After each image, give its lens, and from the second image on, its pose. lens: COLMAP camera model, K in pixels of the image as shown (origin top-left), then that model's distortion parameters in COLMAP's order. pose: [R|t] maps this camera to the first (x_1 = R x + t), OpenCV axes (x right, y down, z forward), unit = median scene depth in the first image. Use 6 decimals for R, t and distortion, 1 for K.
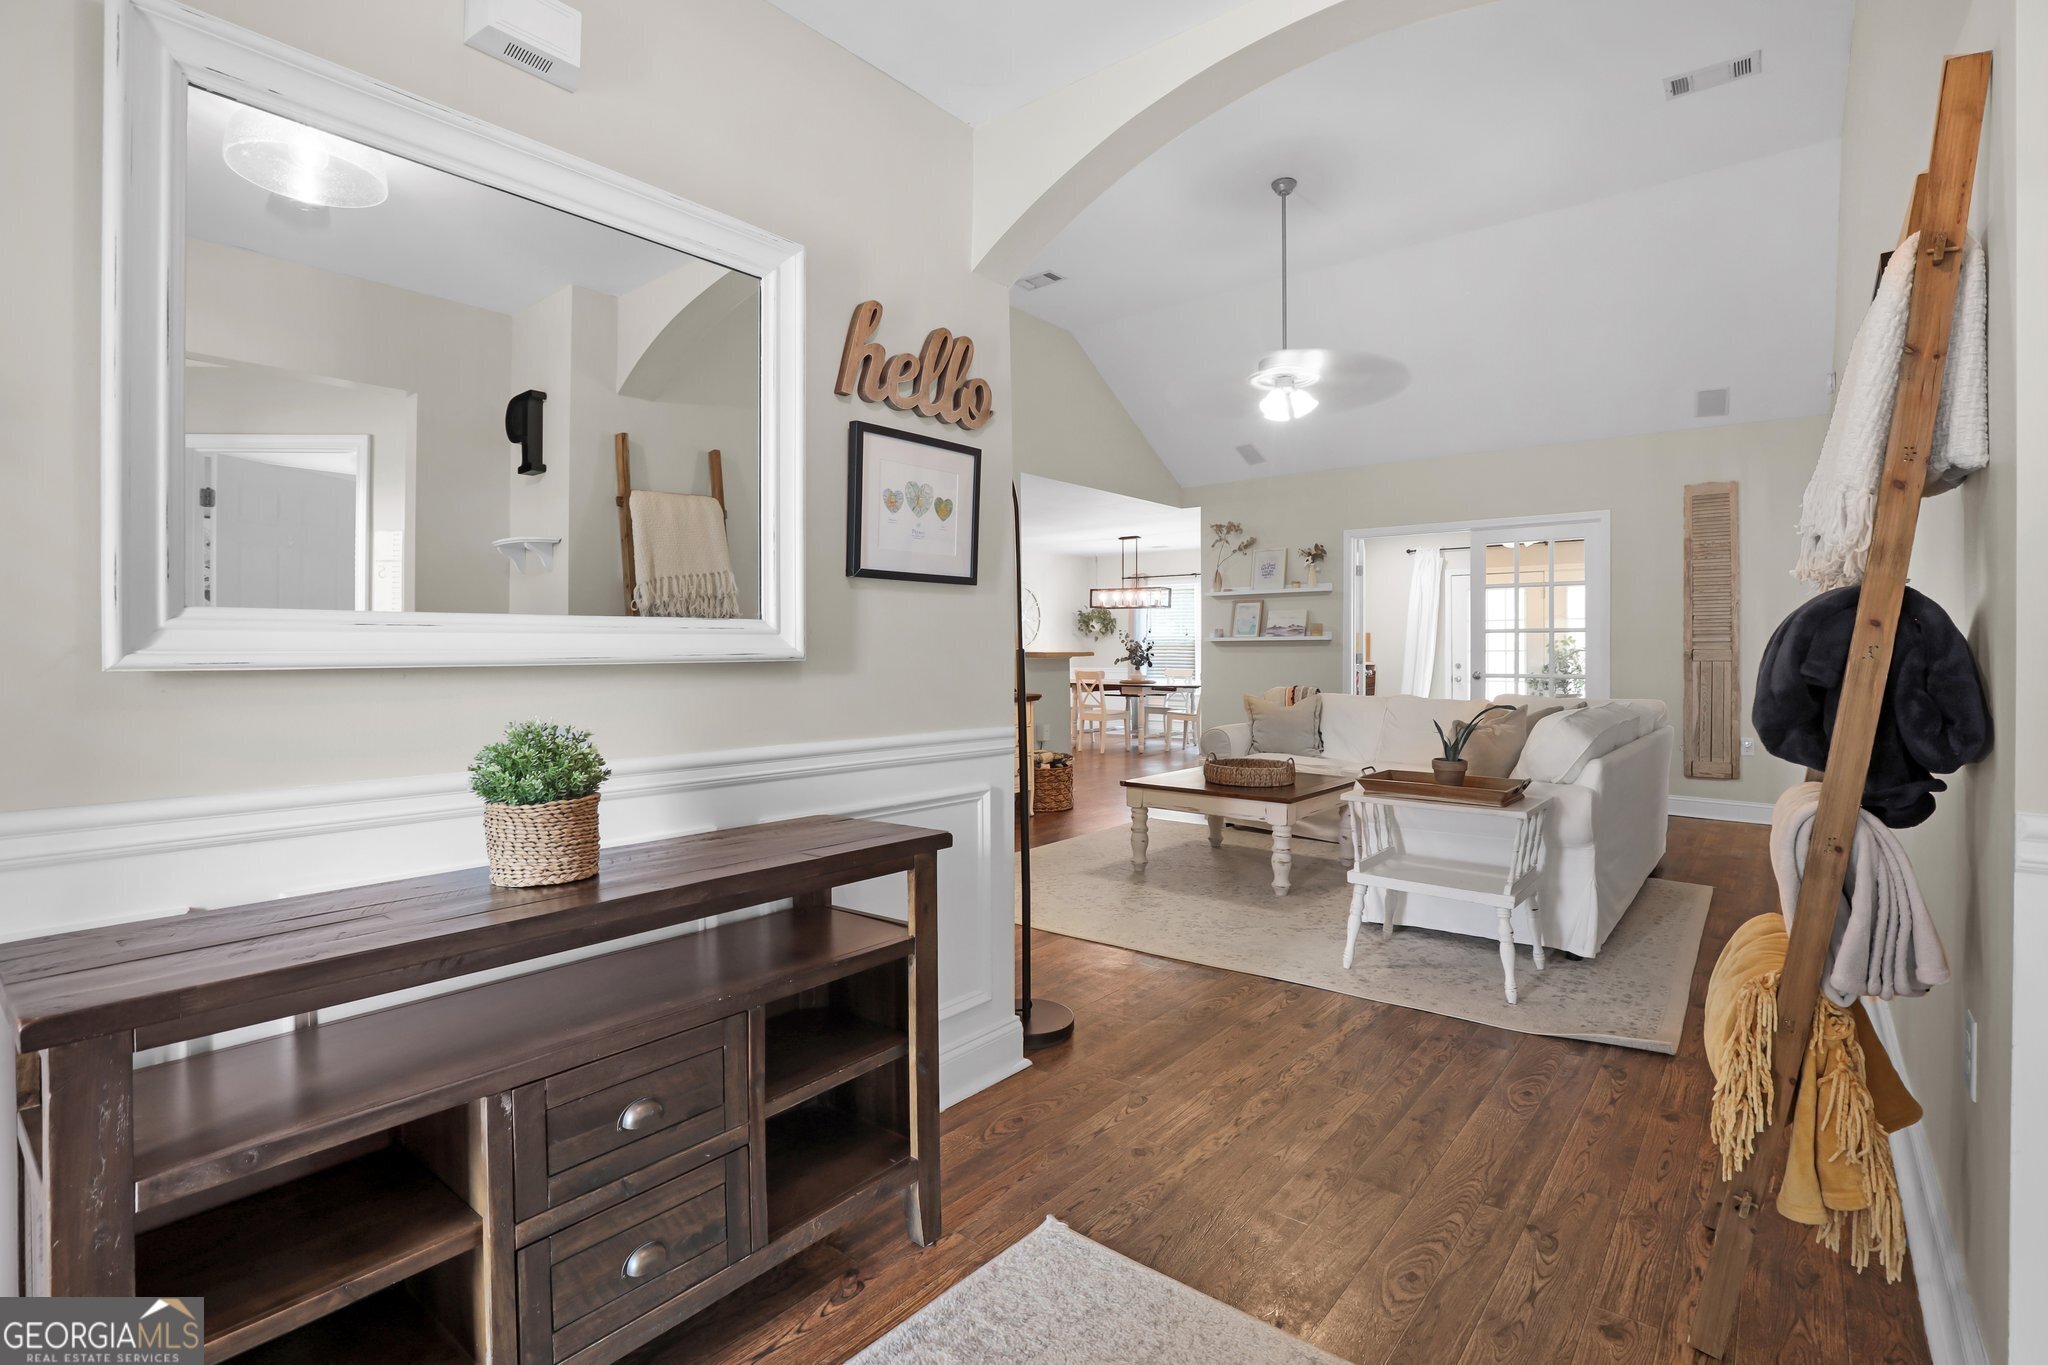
lens RADIAL K [[950.8, 0, 1038.2], [0, 950.8, 662.0], [0, 0, 1]] dist [-0.031002, 0.006336]
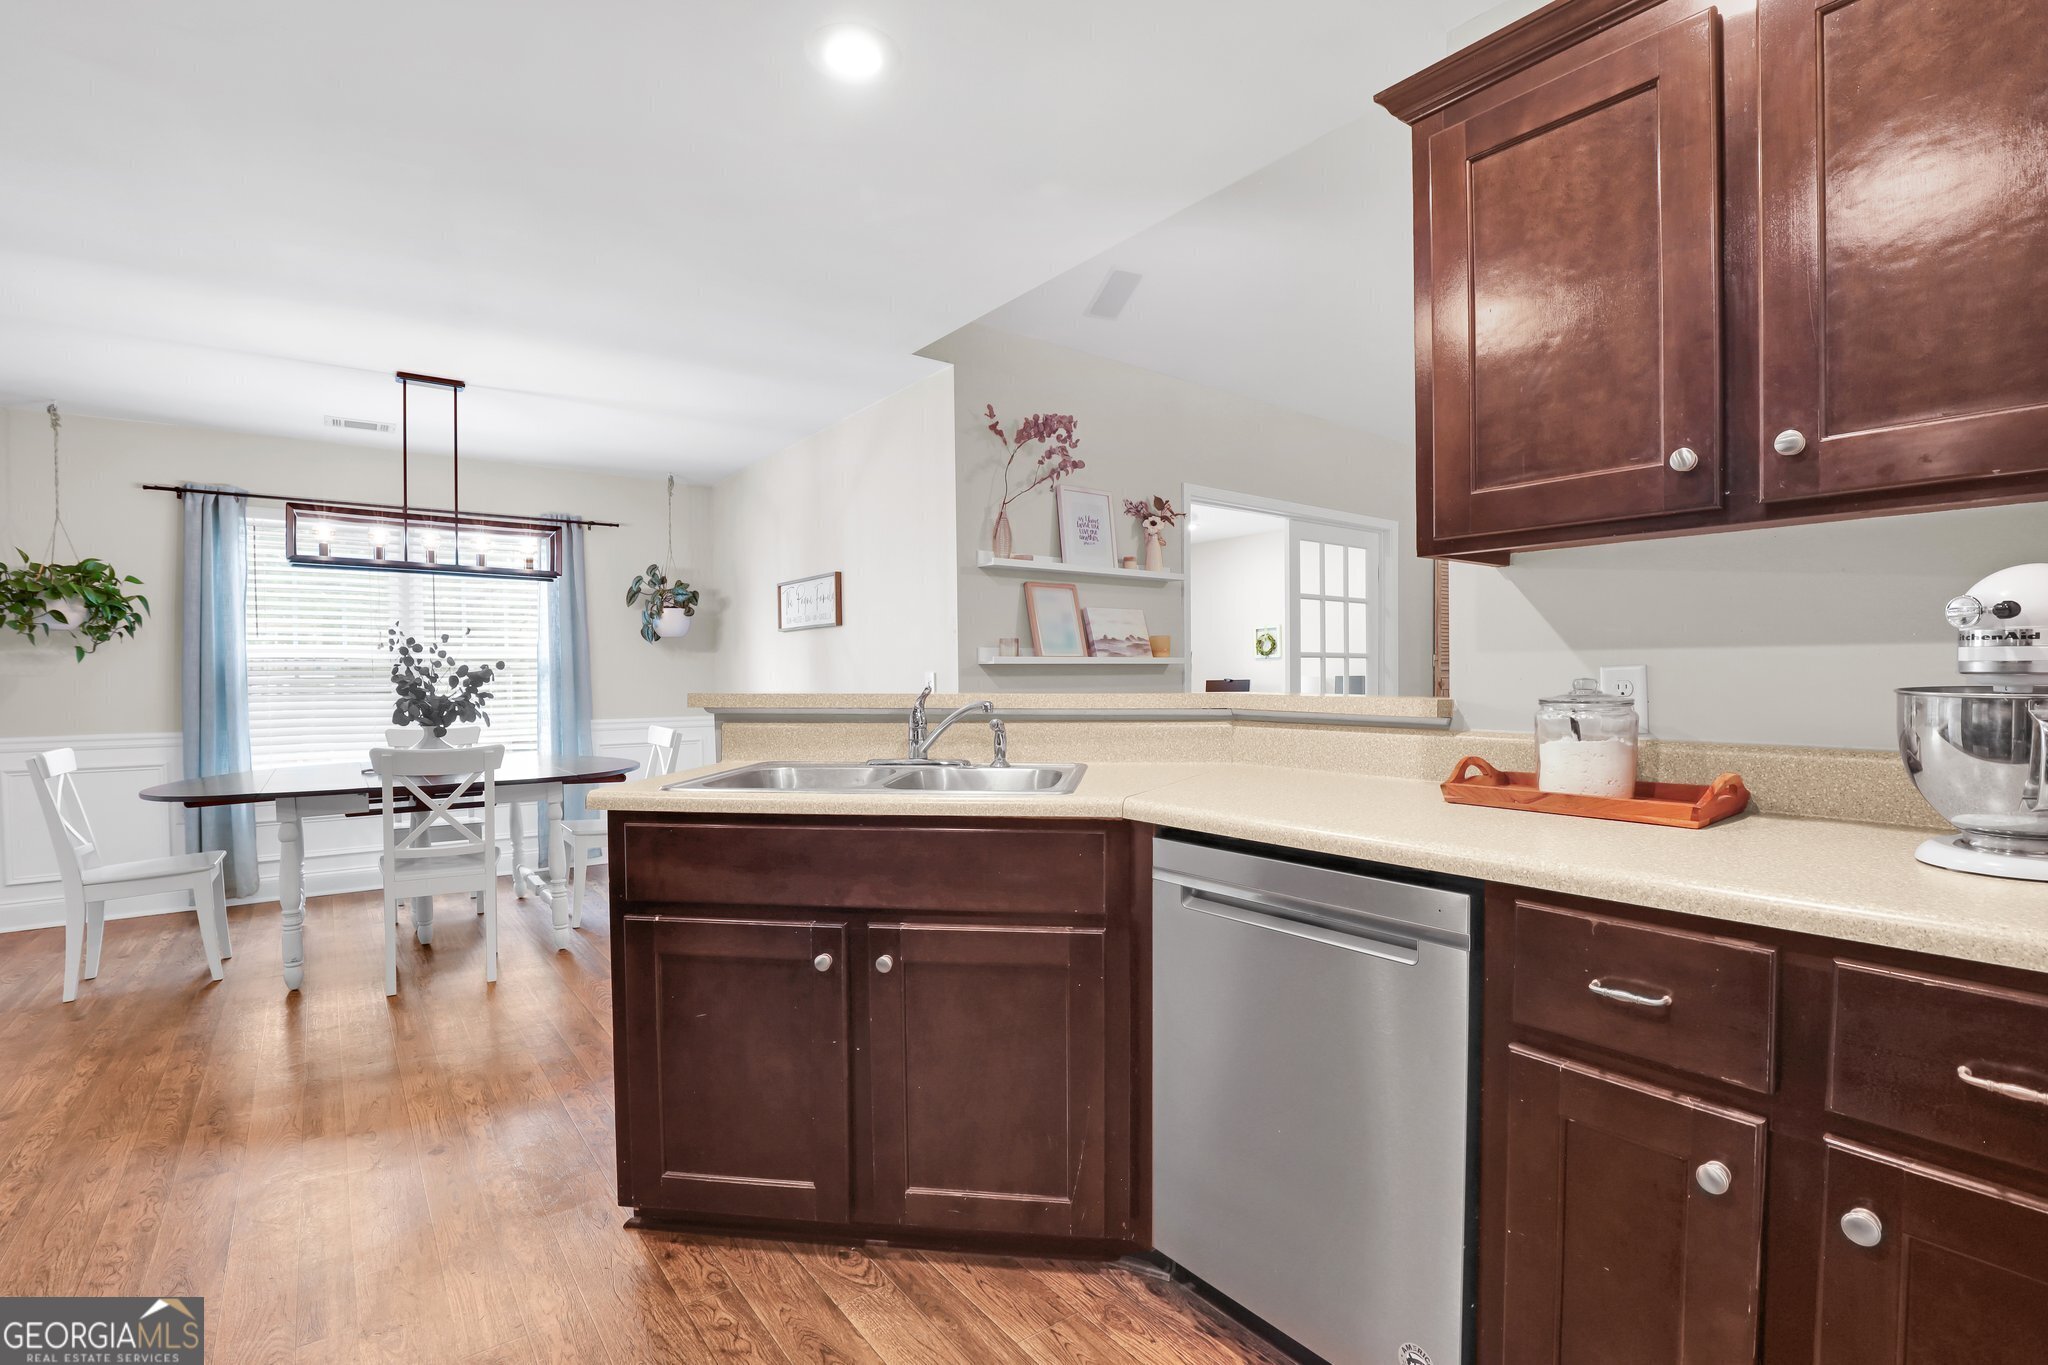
lens RADIAL K [[947.0, 0, 1056.4], [0, 947.0, 697.1], [0, 0, 1]] dist [-0.033356, 0.001233]
pose [[0.222570, -0.025126, 0.974593, -0.300101], [0.013054, 0.999655, 0.022791, -0.018117], [-0.974829, 0.007650, 0.222821, 0.990083]]
